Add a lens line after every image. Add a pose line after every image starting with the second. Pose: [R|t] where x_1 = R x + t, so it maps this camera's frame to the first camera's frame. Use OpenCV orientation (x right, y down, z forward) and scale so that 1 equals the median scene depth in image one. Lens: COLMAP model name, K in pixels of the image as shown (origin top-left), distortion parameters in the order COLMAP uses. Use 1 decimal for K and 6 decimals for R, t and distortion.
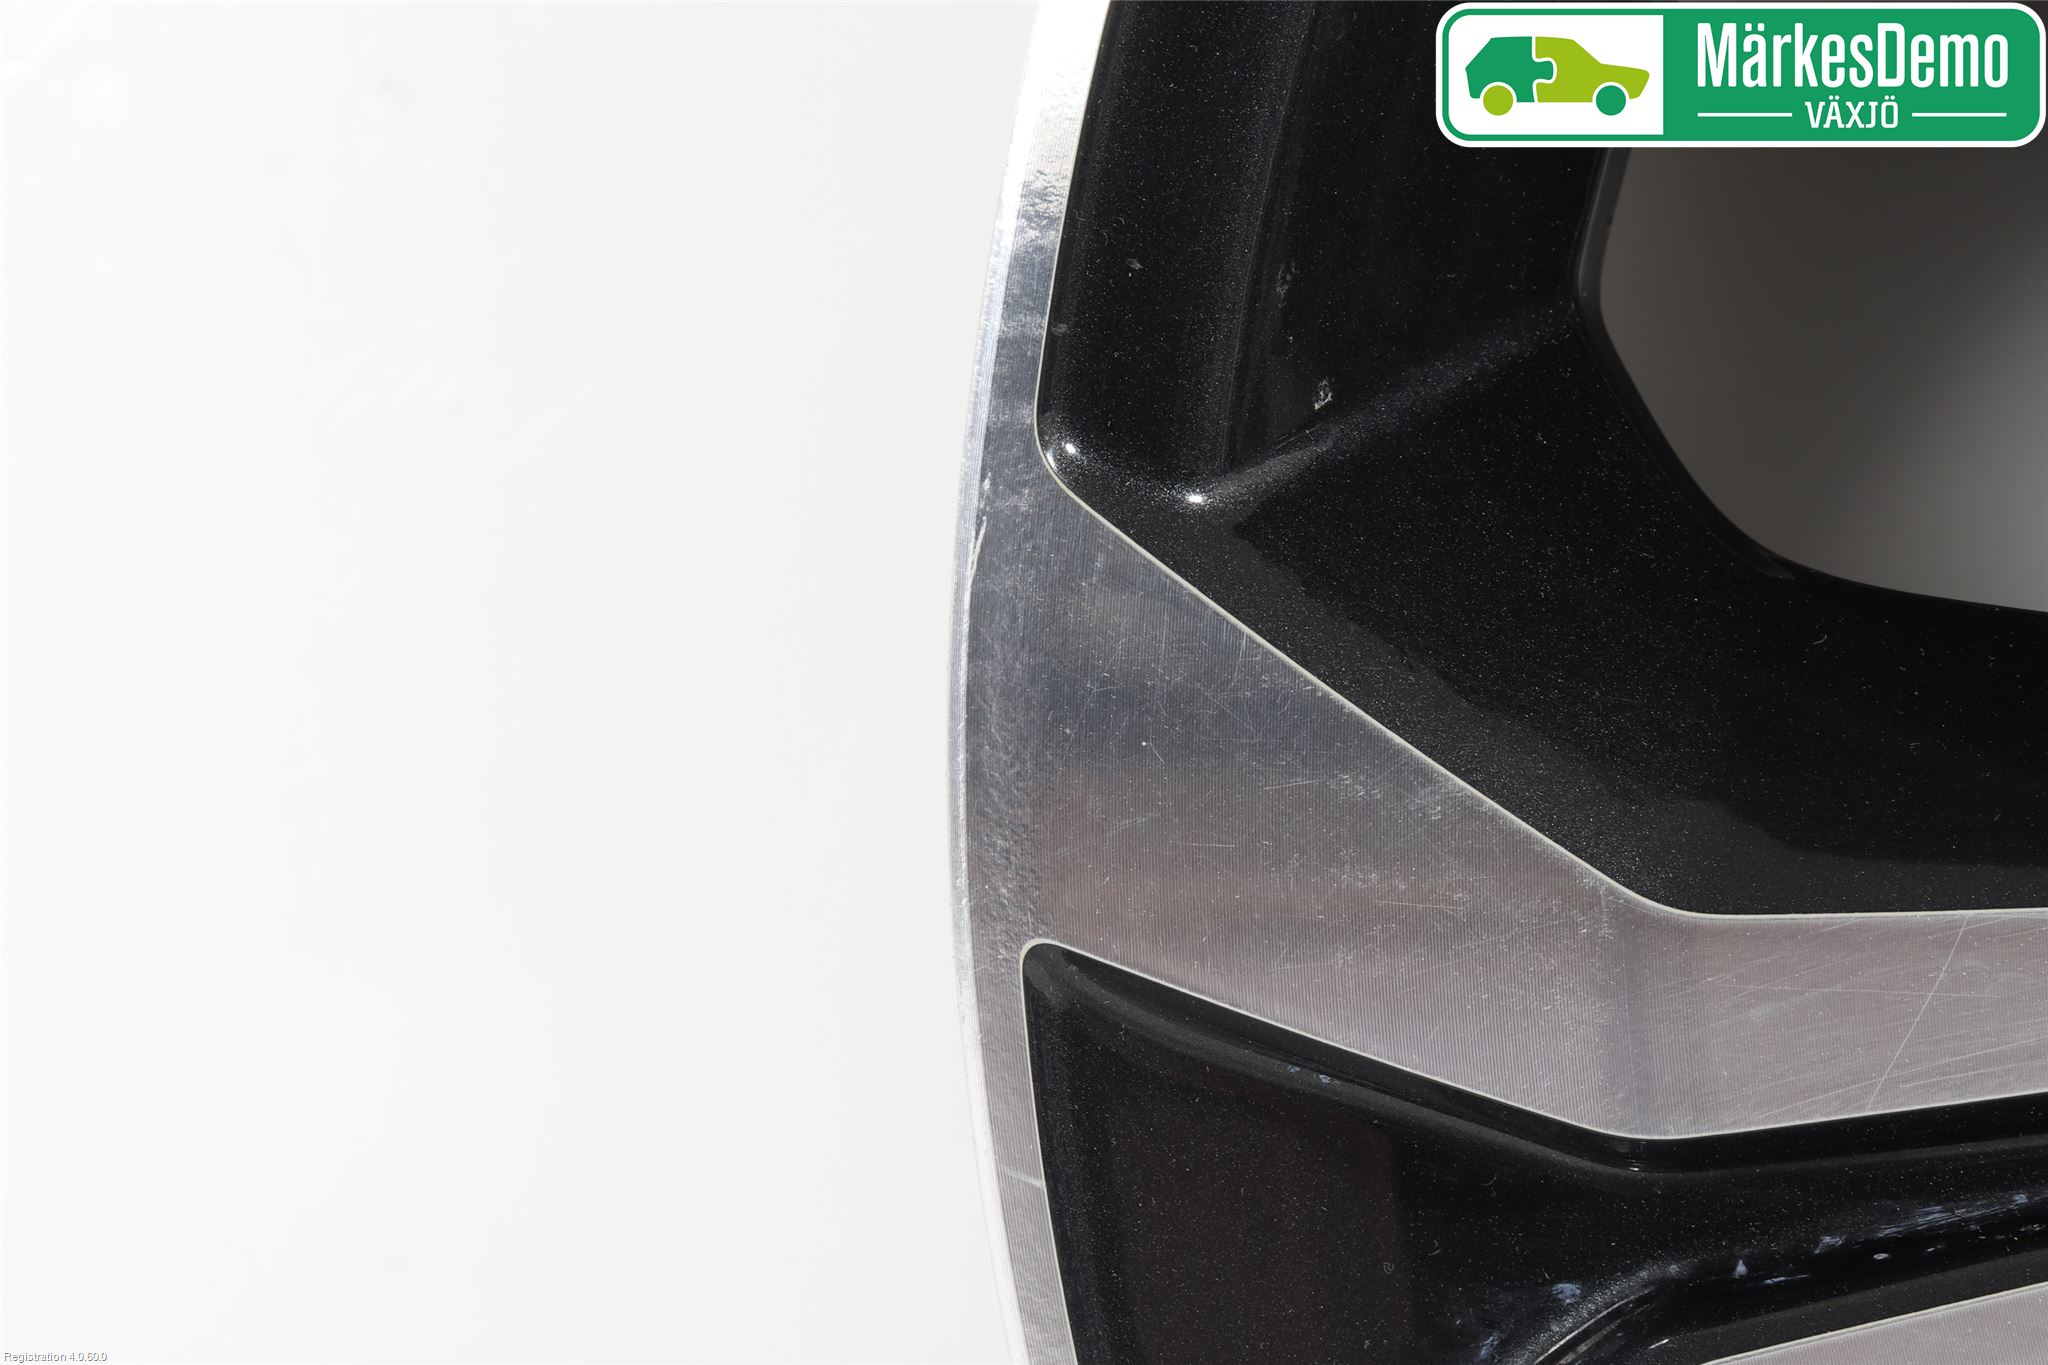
lens RADIAL K [[3959.1, 0, 1034.2], [0, 3959.1, 679.9], [0, 0, 1]] dist [0.092101, 0.000000]
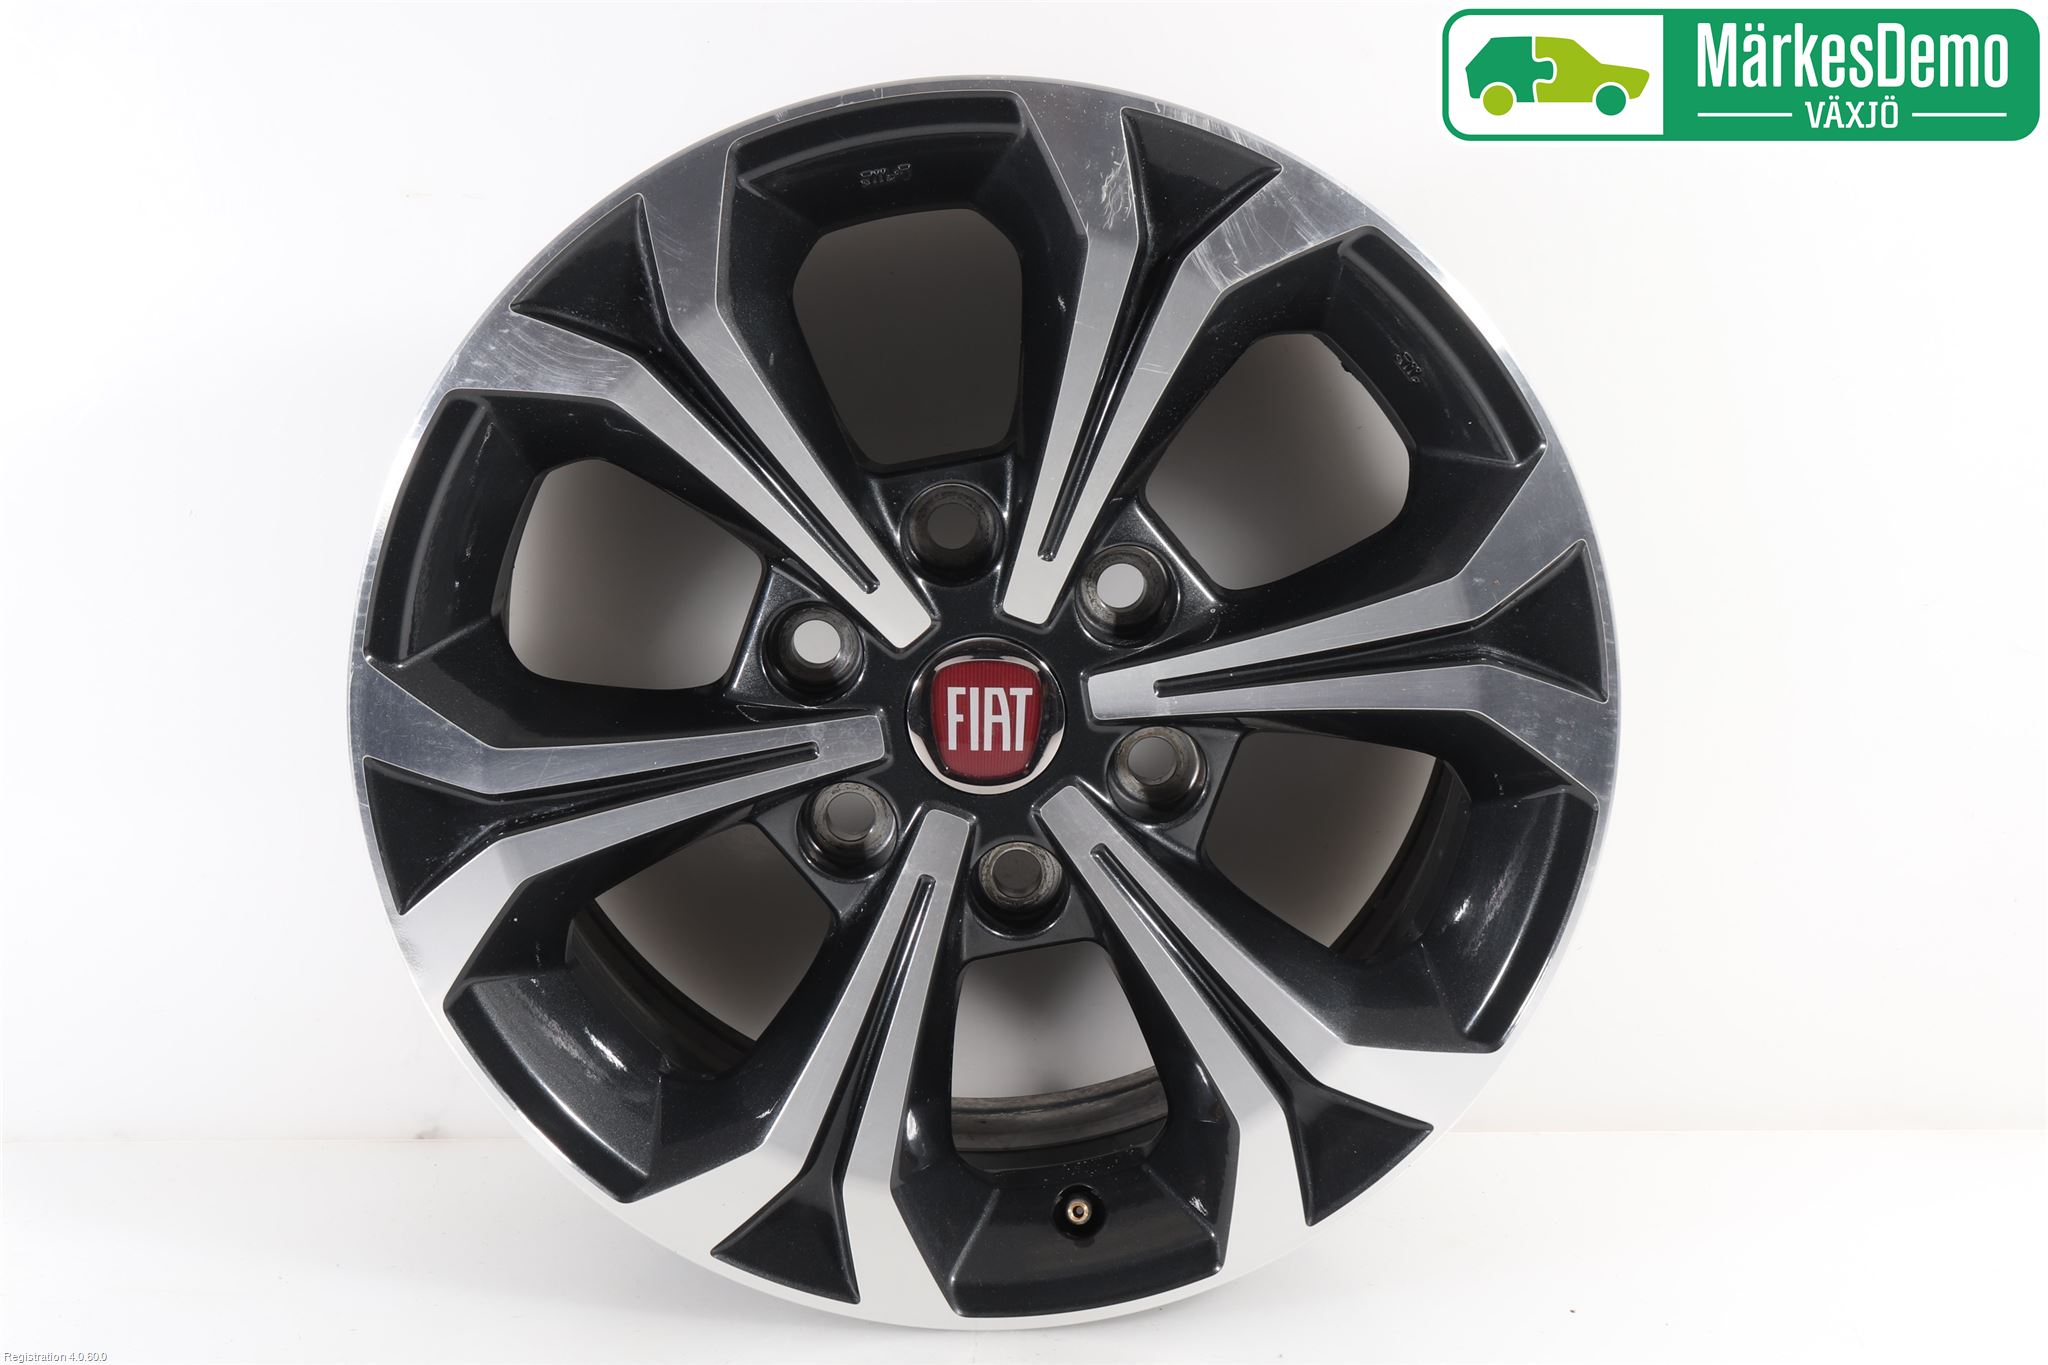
lens RADIAL K [[2614.0, 0, 985.4], [0, 2614.0, 718.4], [0, 0, 1]] dist [0.061356, 0.000000]
pose [[0.982428, -0.009150, 0.186419, 0.151609], [0.000167, 0.998840, 0.048145, -0.138421], [-0.186643, -0.047267, 0.981290, -2.361224]]
